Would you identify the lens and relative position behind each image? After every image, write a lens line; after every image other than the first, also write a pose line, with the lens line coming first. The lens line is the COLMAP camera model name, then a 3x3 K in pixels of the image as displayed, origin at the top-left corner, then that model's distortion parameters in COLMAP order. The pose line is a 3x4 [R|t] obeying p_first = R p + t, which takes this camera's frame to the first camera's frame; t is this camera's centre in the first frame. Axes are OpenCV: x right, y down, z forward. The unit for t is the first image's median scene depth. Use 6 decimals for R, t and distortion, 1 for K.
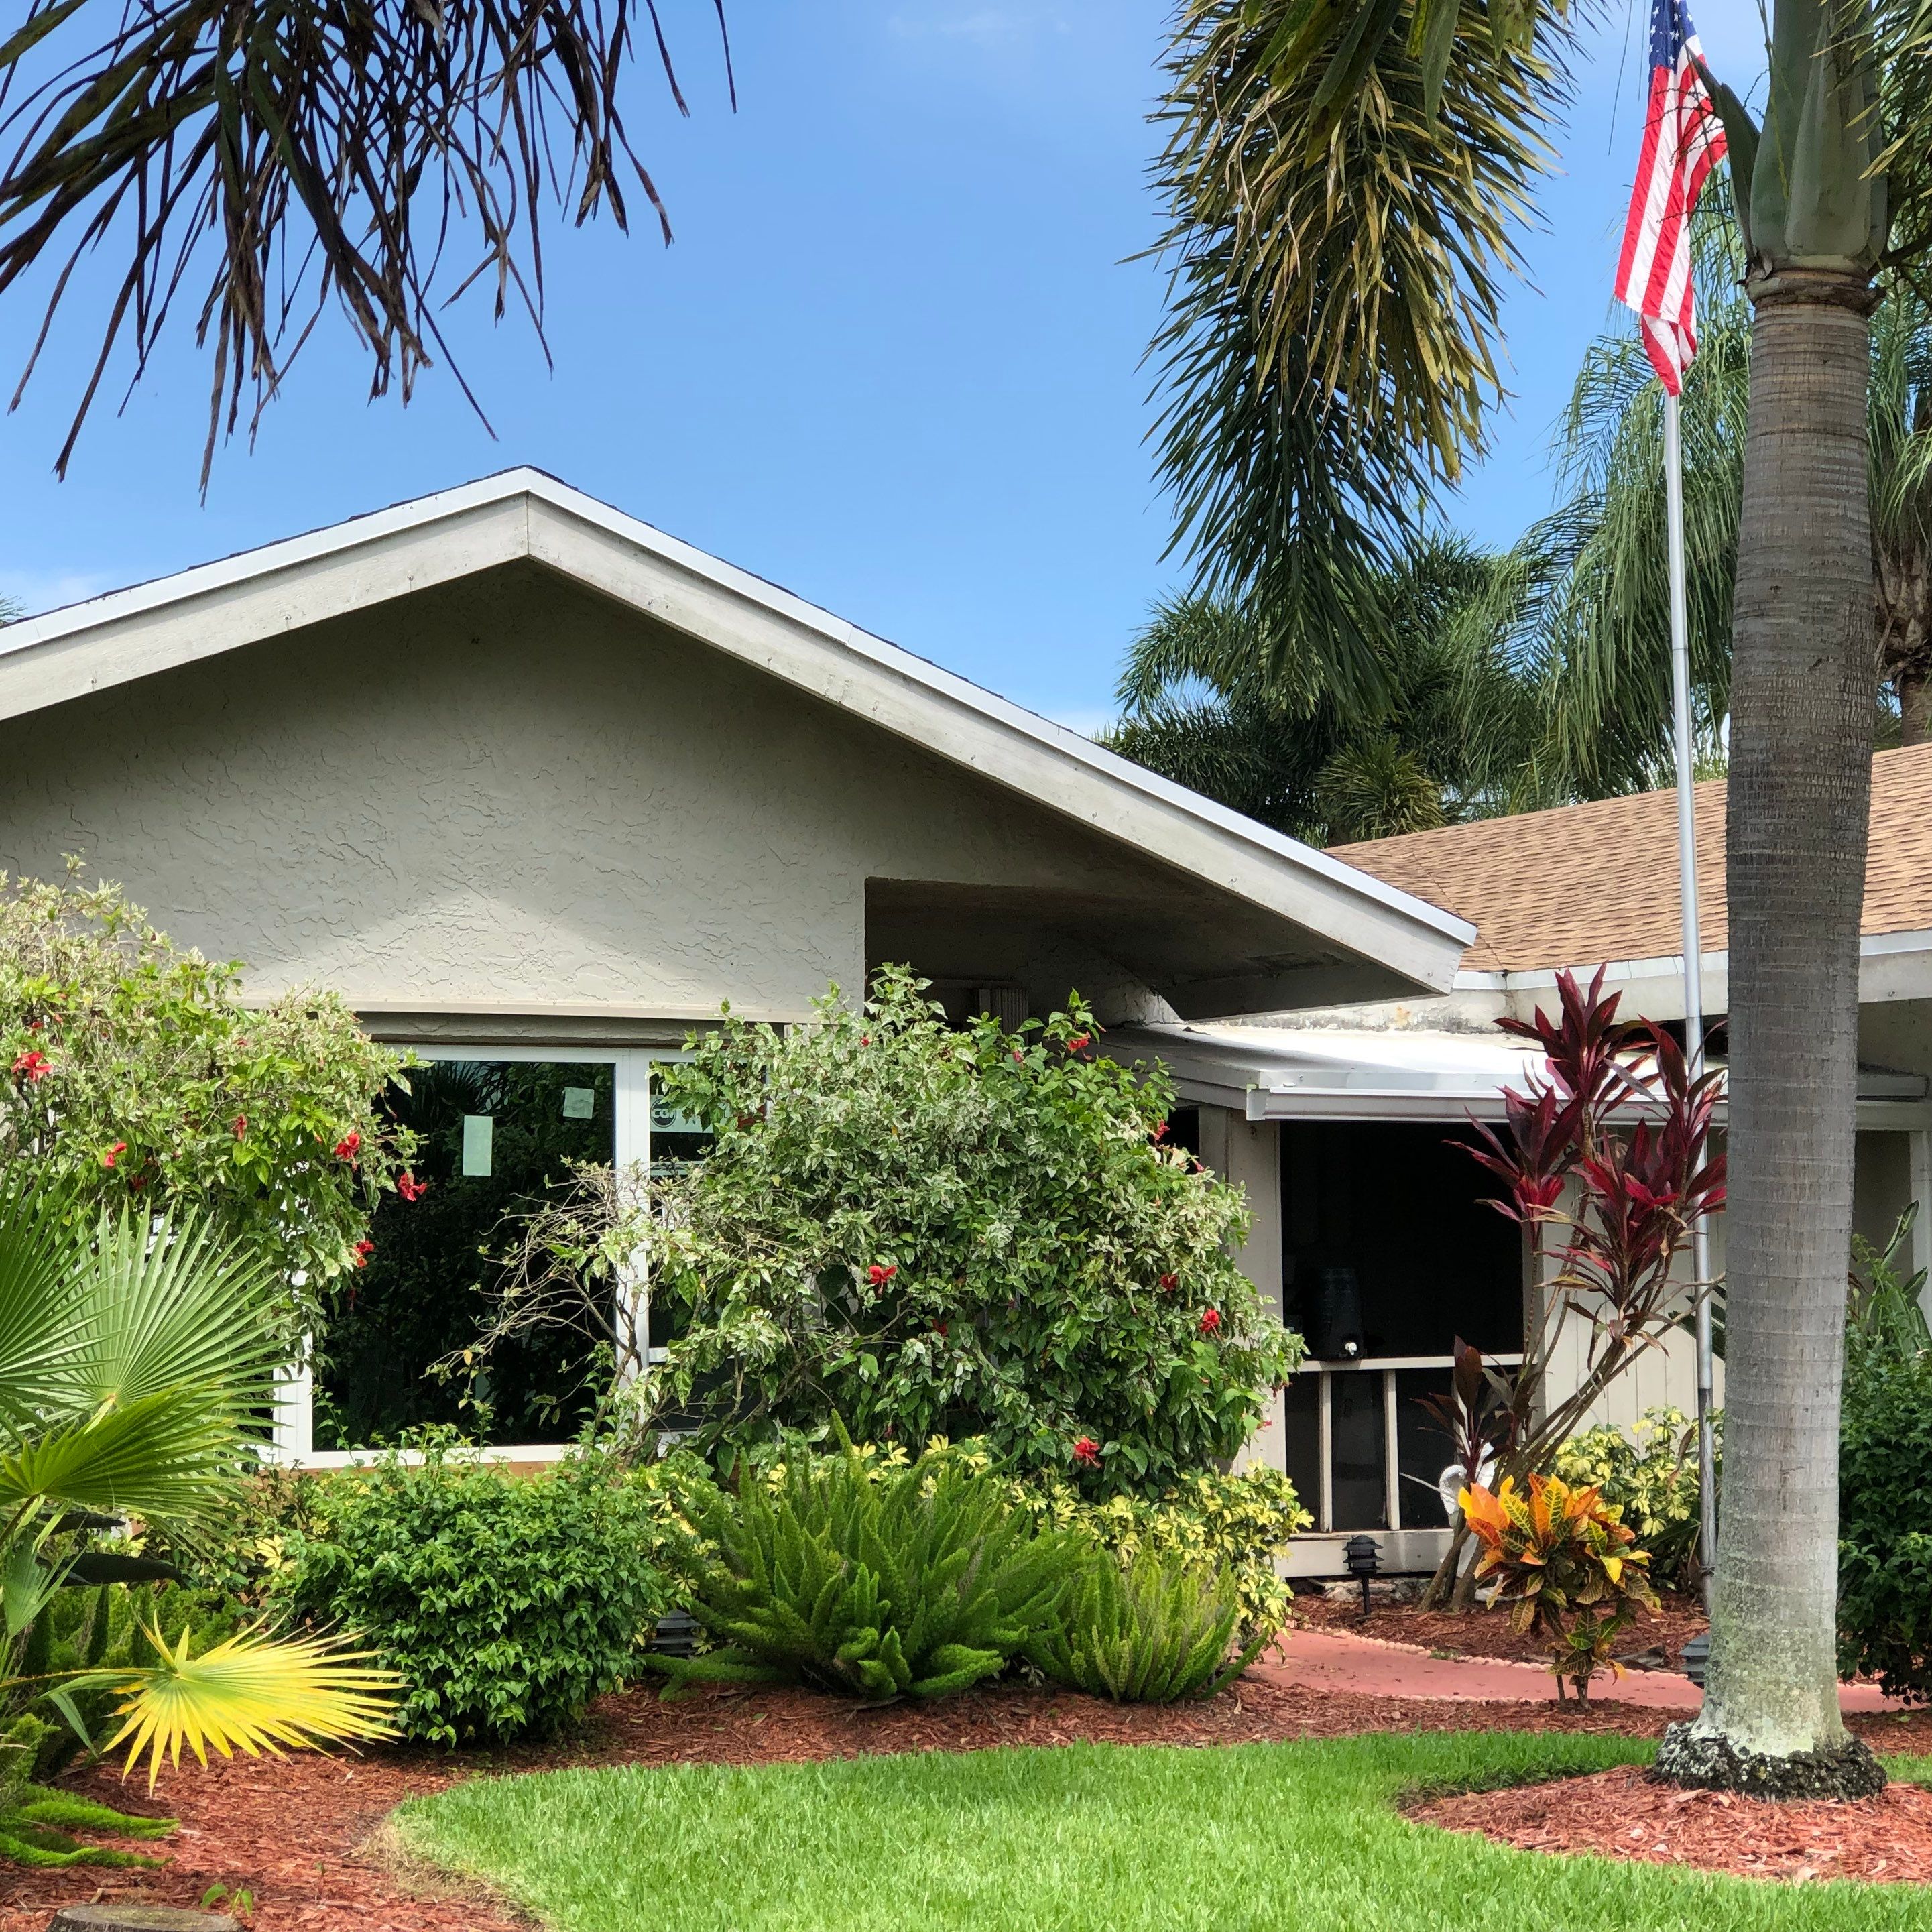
lens RADIAL K [[4094.7, 0, 950.9], [0, 4094.7, 1001.3], [0, 0, 1]] dist [-0.016925, 0.000000]
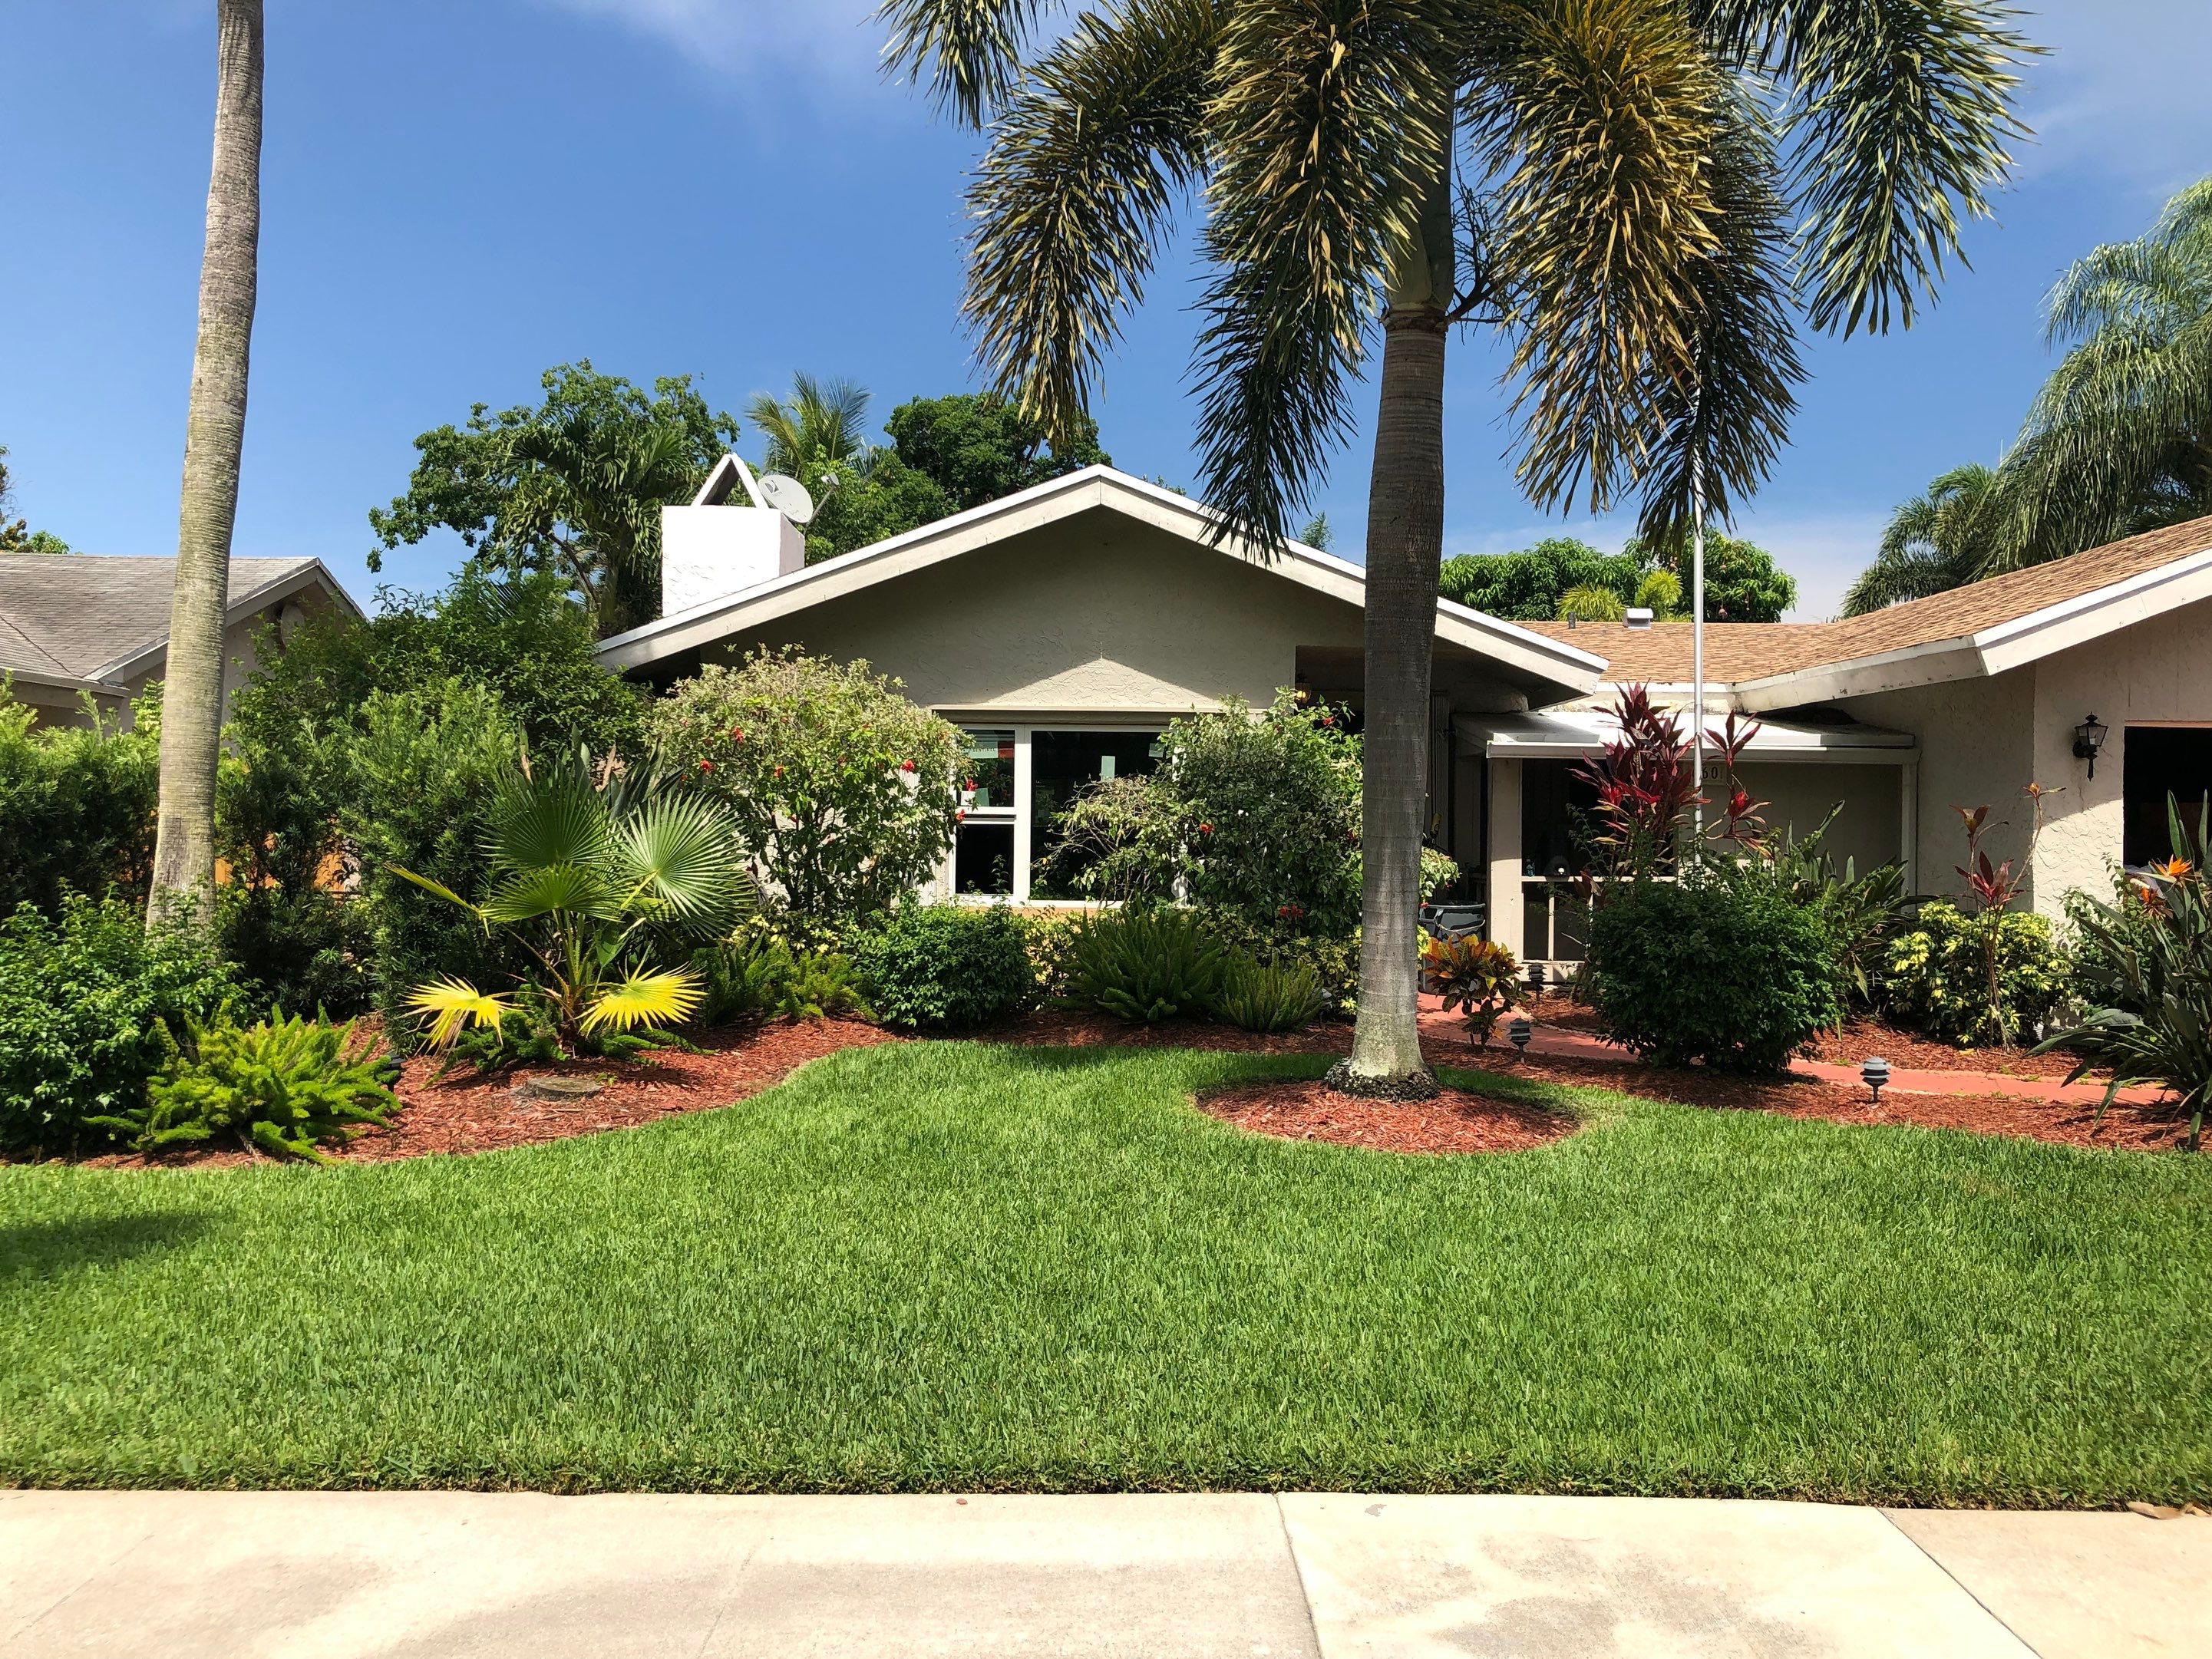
lens RADIAL K [[1766.0, 0, 1147.0], [0, 1766.0, 843.6], [0, 0, 1]] dist [0.031366, -0.034512]
pose [[0.889912, 0.023124, -0.455546, 0.378343], [0.011202, 0.997305, 0.072507, 0.006338], [0.455995, -0.069627, 0.887254, 0.152649]]
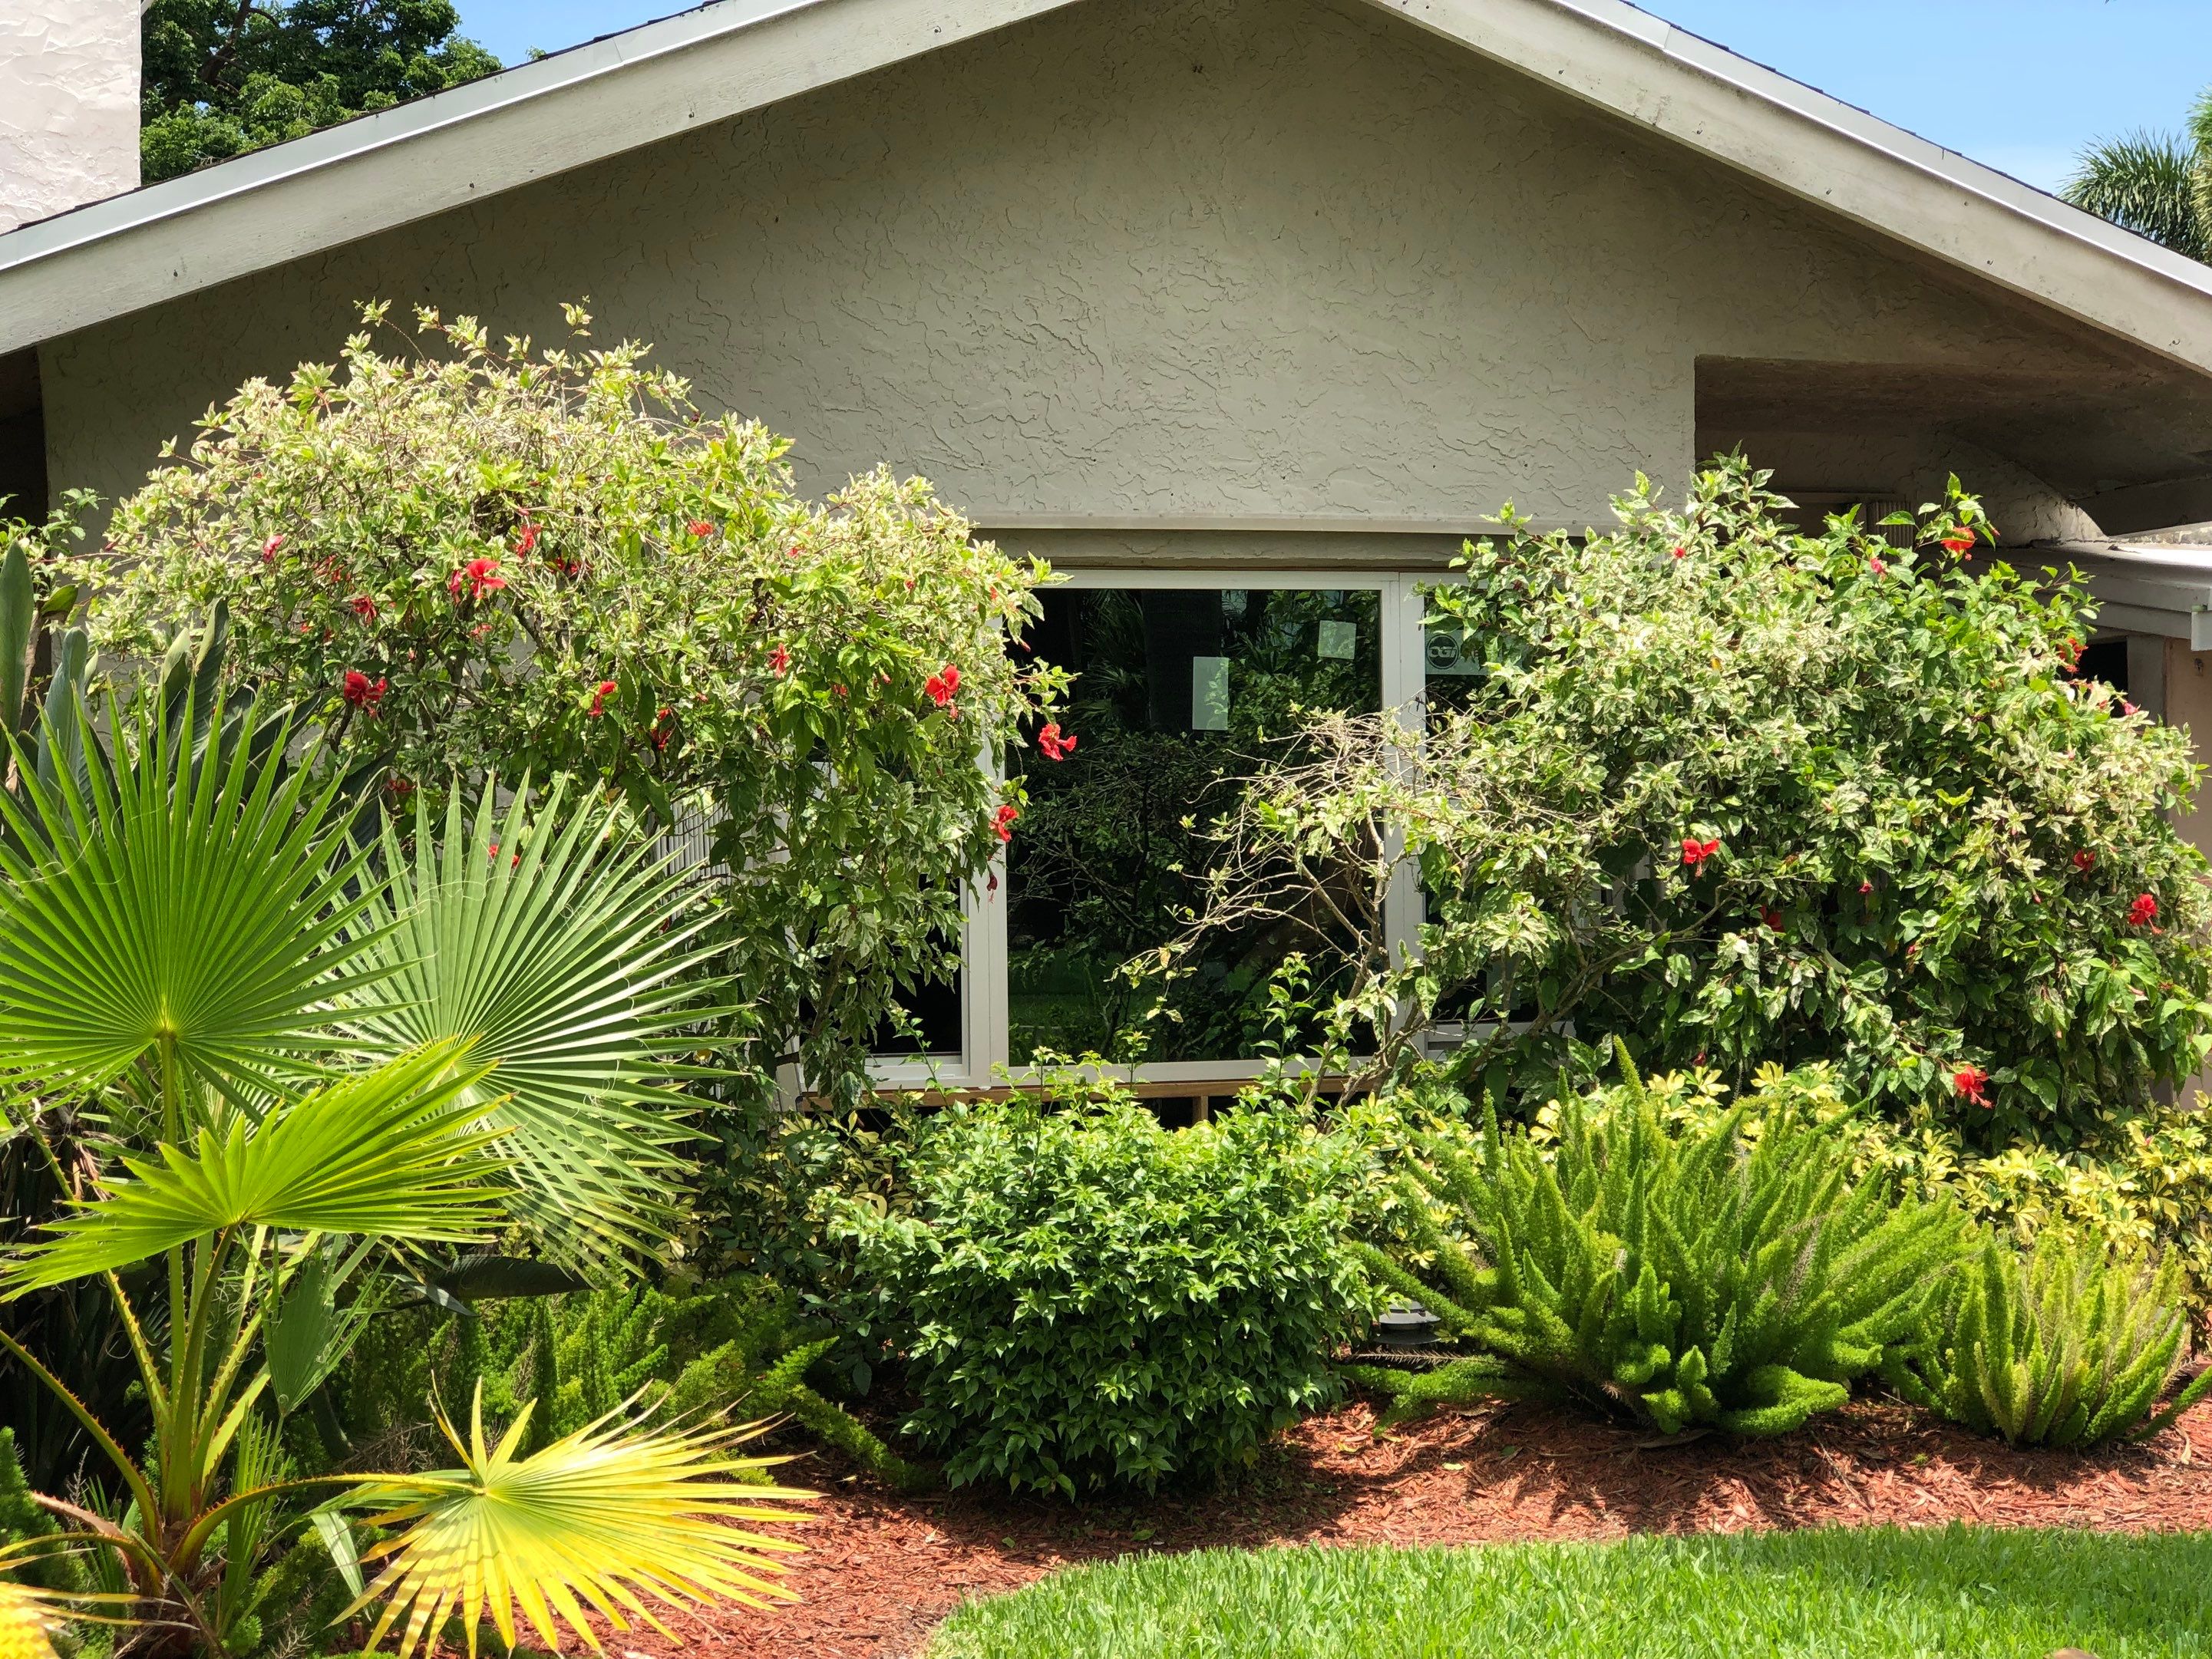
lens RADIAL K [[3502.5, 0, 1098.2], [0, 3502.5, 837.3], [0, 0, 1]] dist [0.026080, 0.000000]
pose [[0.974959, -0.002967, -0.222365, 0.019979], [0.018643, 0.997481, 0.068434, 0.016952], [0.221602, -0.070866, 0.972559, 0.335680]]
